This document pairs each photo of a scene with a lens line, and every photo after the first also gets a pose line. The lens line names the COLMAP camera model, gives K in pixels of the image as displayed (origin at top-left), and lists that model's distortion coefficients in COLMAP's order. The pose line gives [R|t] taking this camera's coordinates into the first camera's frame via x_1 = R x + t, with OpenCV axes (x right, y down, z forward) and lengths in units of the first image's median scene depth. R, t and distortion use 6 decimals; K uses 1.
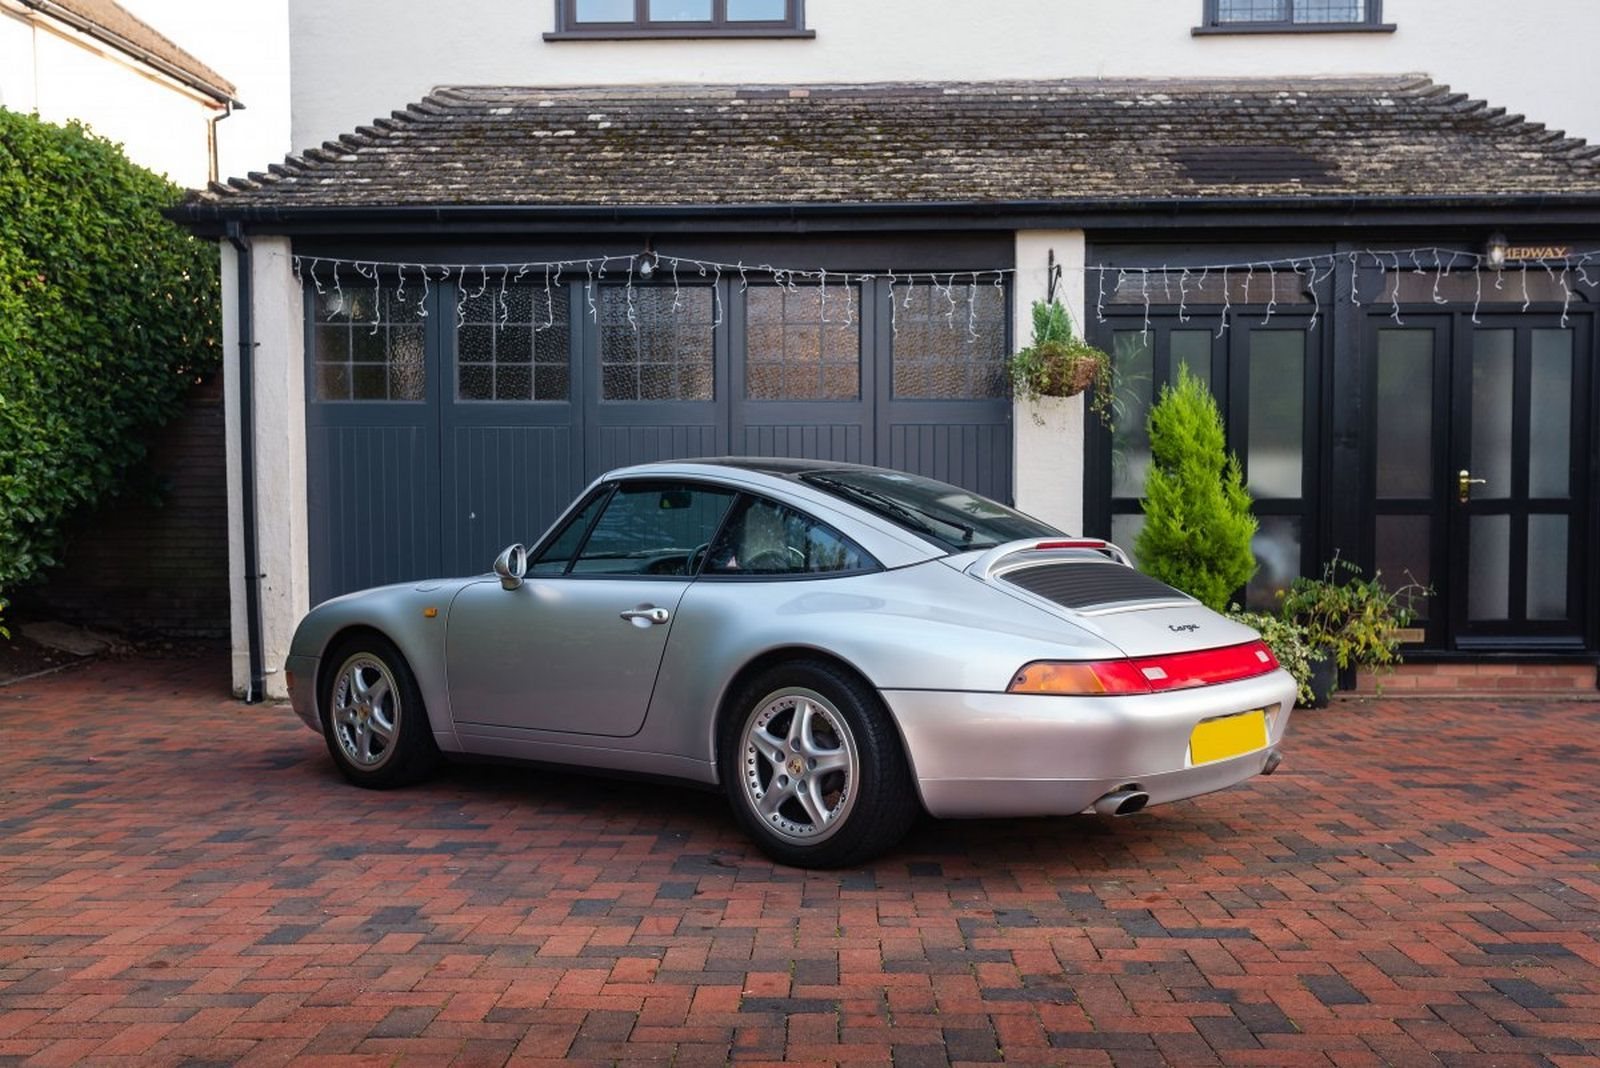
lens RADIAL K [[1505.8, 0, 809.1], [0, 1505.8, 533.0], [0, 0, 1]] dist [-0.000186, 0.000907]
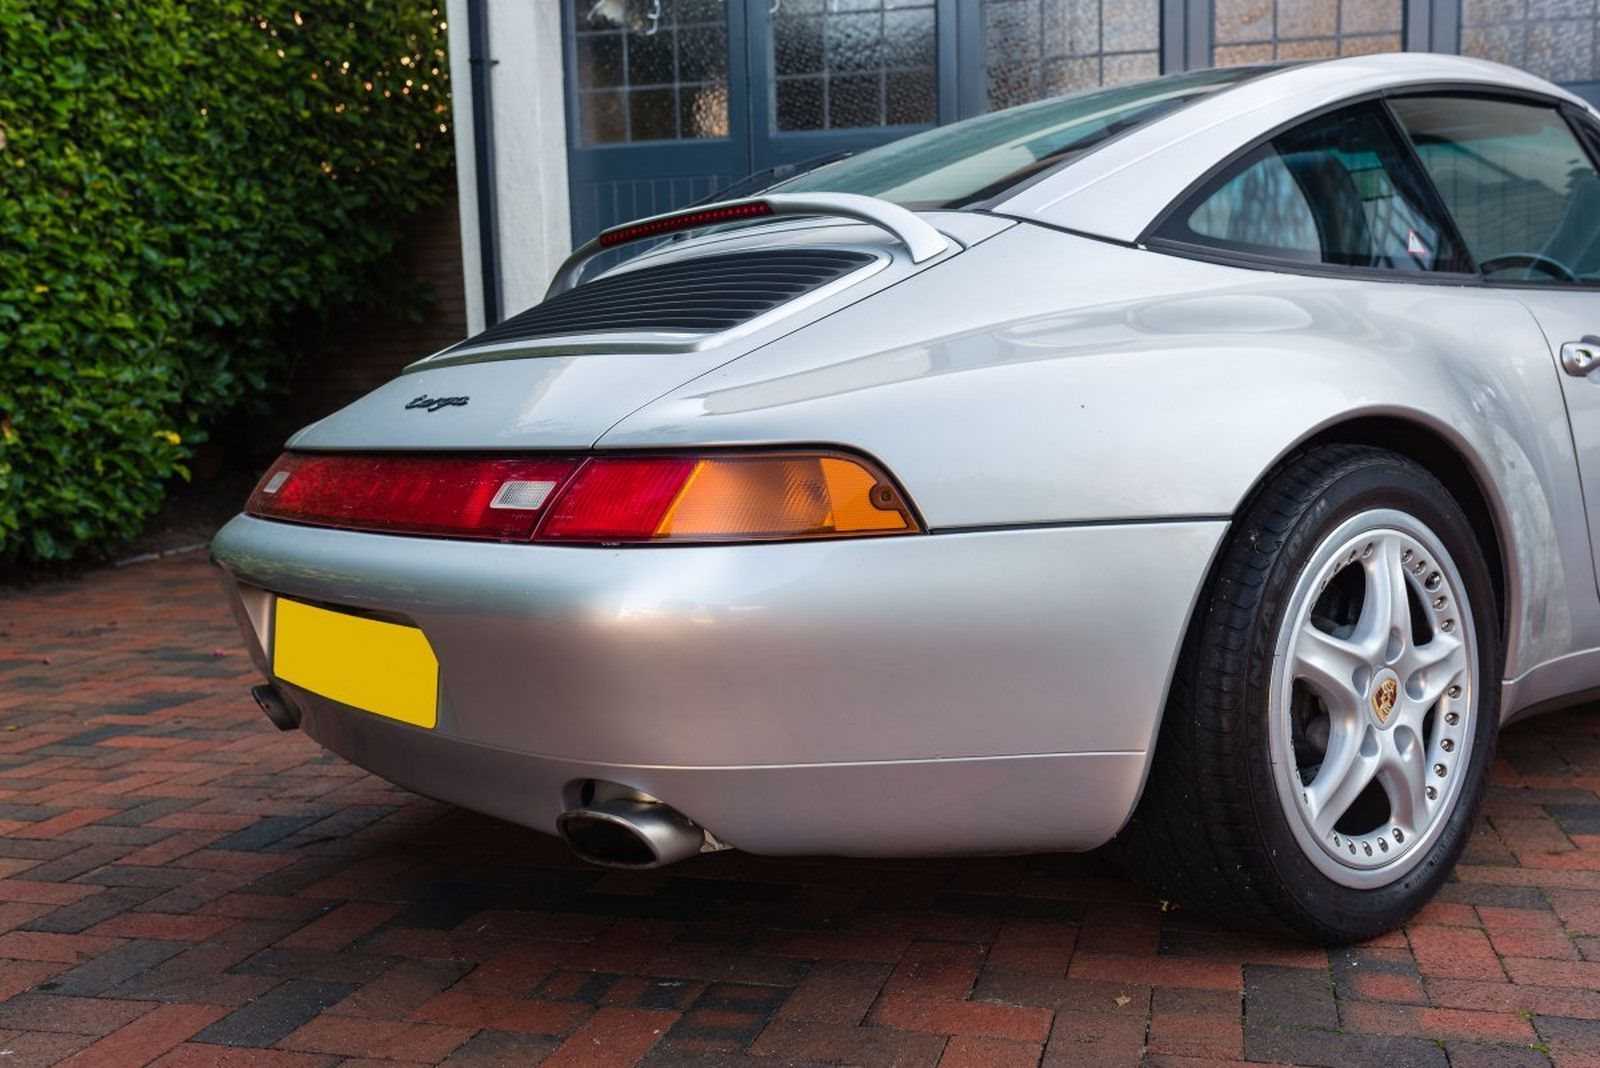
lens RADIAL K [[1541.2, 0, 809.8], [0, 1541.2, 532.5], [0, 0, 1]] dist [-0.000143, 0.001683]
pose [[0.971779, 0.004040, -0.235857, -0.054216], [0.015384, 0.996639, 0.080457, 0.037630], [0.235389, -0.081815, 0.968452, 0.323218]]
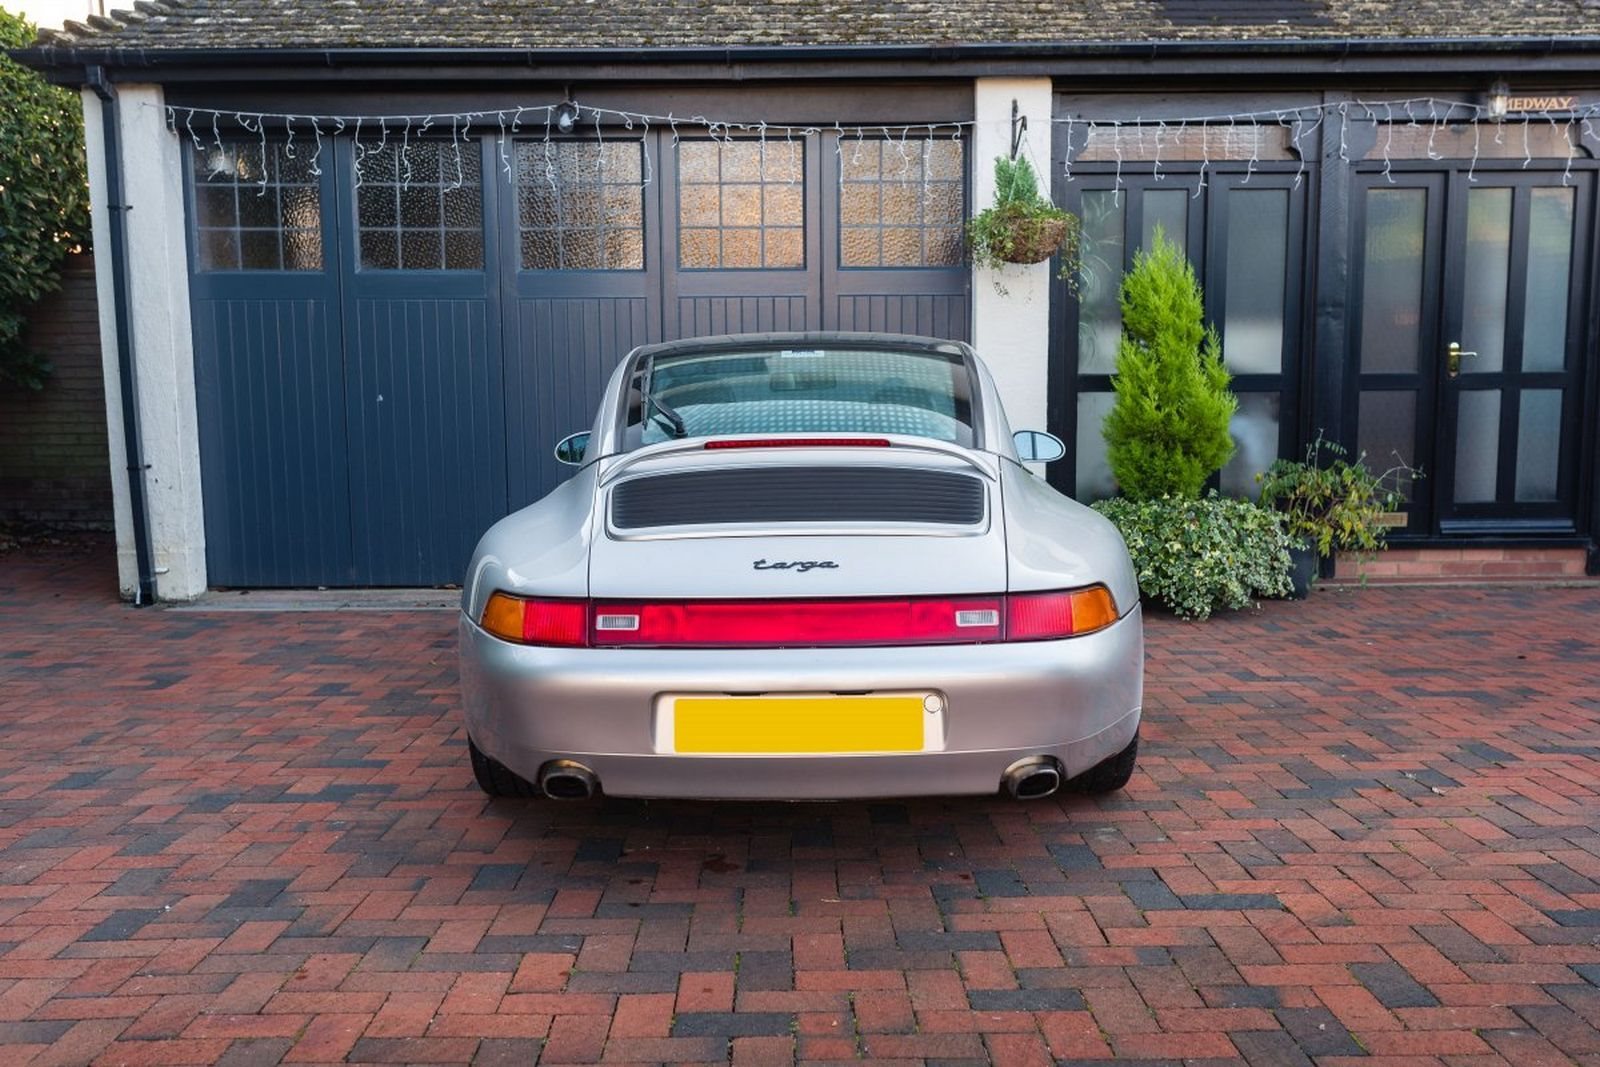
lens RADIAL K [[1510.5, 0, 809.0], [0, 1510.5, 531.7], [0, 0, 1]] dist [-0.001256, 0.006007]
pose [[0.999218, -0.010216, 0.038195, -0.000262], [0.006996, 0.996483, 0.083506, -0.005842], [-0.038913, -0.083174, 0.995775, 0.077307]]
